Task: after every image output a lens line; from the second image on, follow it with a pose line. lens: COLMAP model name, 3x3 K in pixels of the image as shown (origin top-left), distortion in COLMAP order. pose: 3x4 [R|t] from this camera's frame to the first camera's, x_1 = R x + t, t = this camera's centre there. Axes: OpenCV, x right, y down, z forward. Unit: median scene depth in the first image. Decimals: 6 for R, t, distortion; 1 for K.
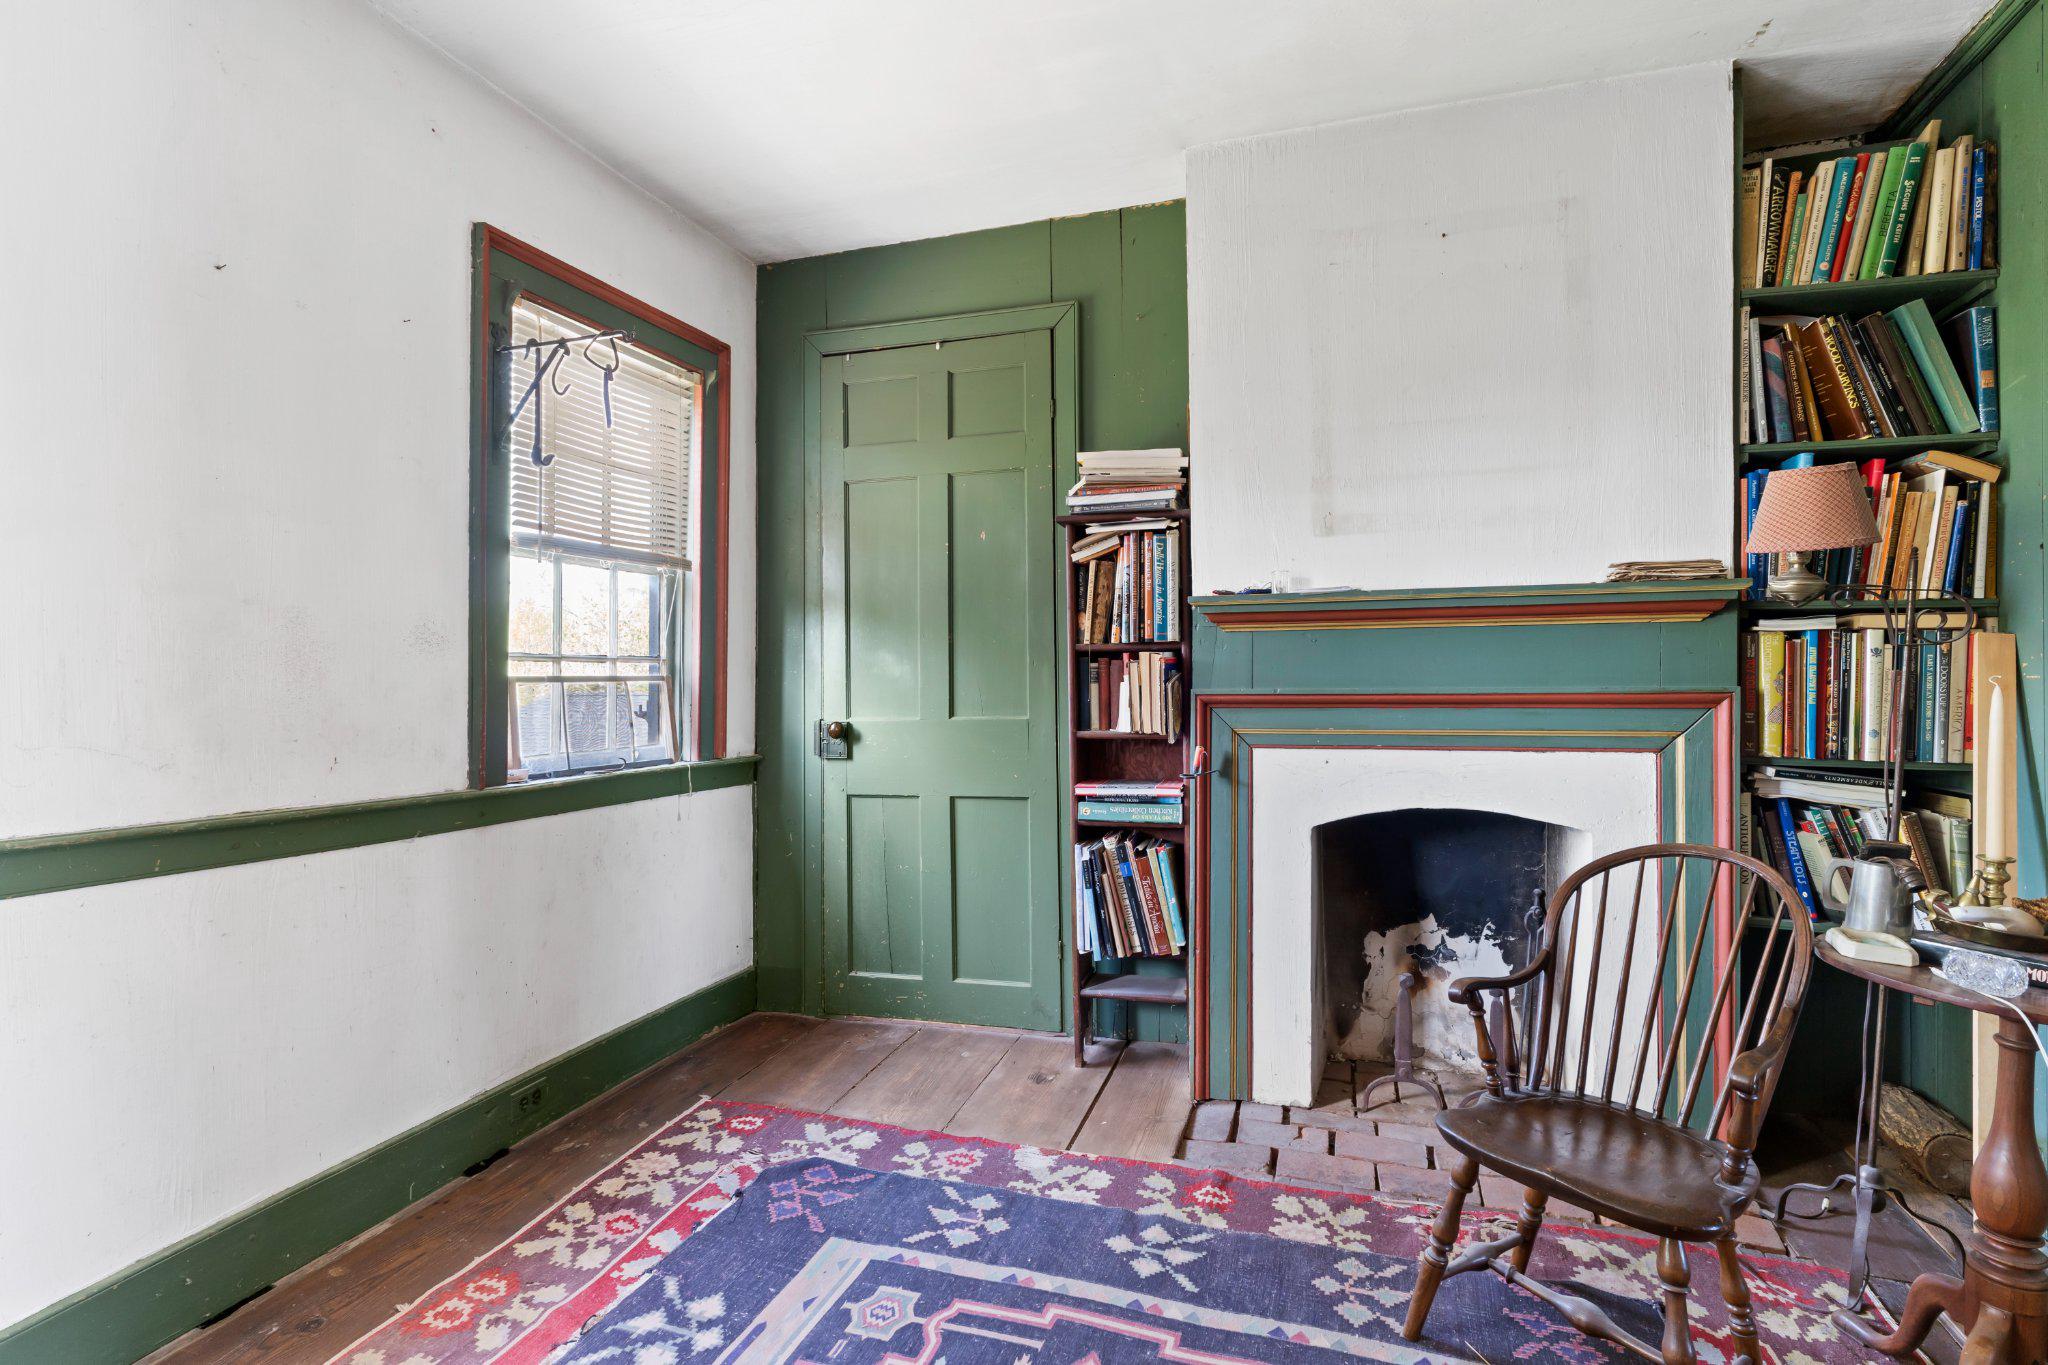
lens RADIAL K [[1045.1, 0, 1024.0], [0, 1045.1, 682.5], [0, 0, 1]] dist [-0.000044, 0.000179]
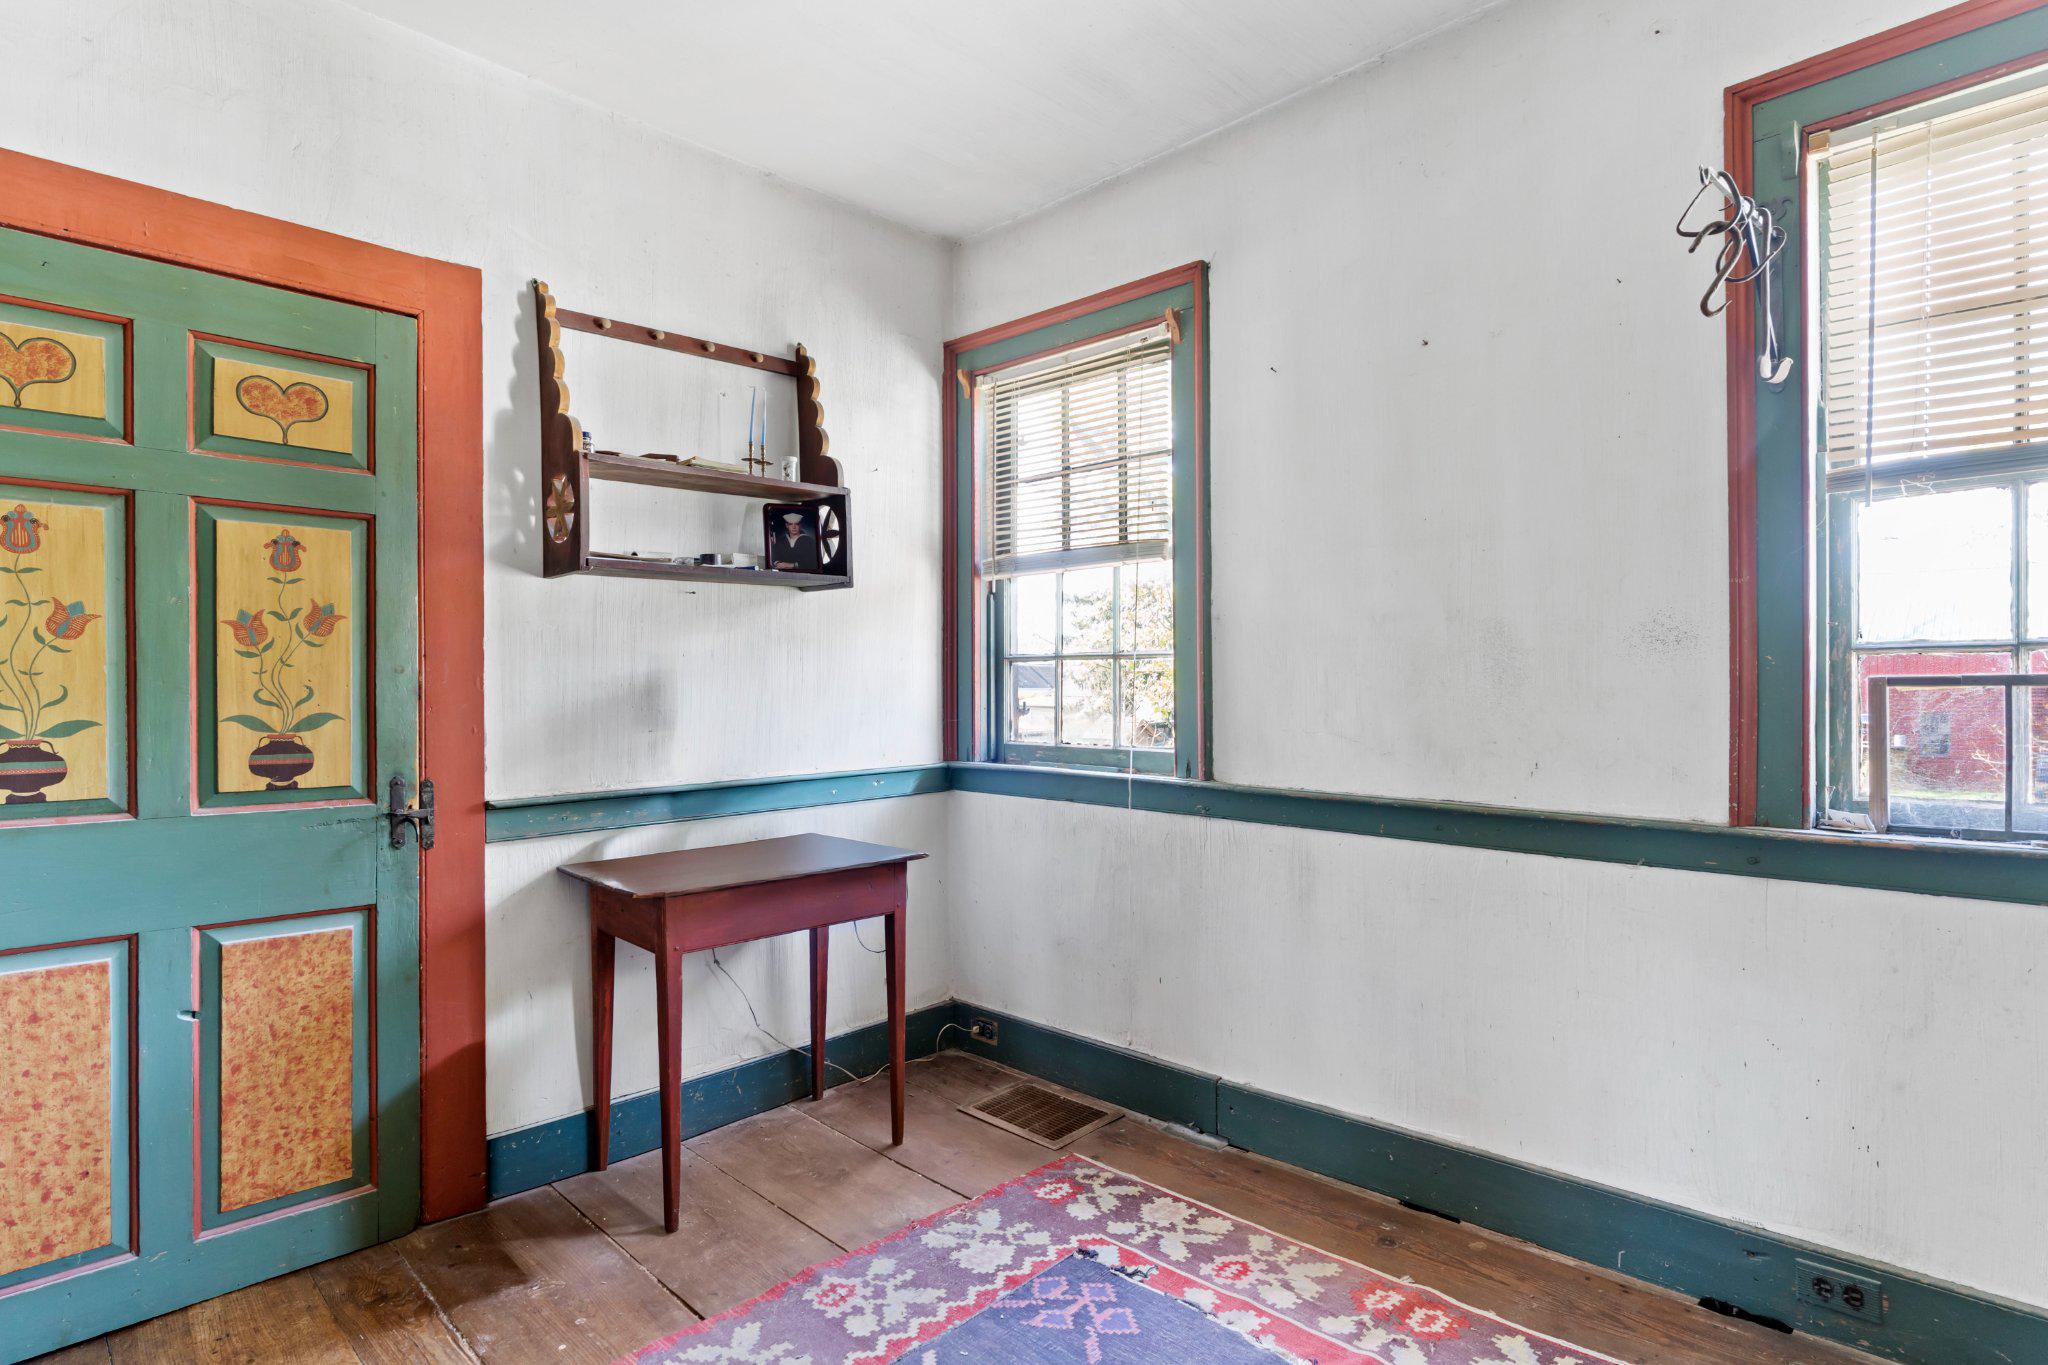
lens RADIAL K [[1105.7, 0, 1024.0], [0, 1105.7, 682.5], [0, 0, 1]] dist [0.000392, 0.000025]
pose [[-0.467301, 0.012365, -0.884012, 0.454247], [0.016279, 0.999853, 0.005380, -0.017065], [0.883949, -0.011877, -0.467433, 0.942958]]
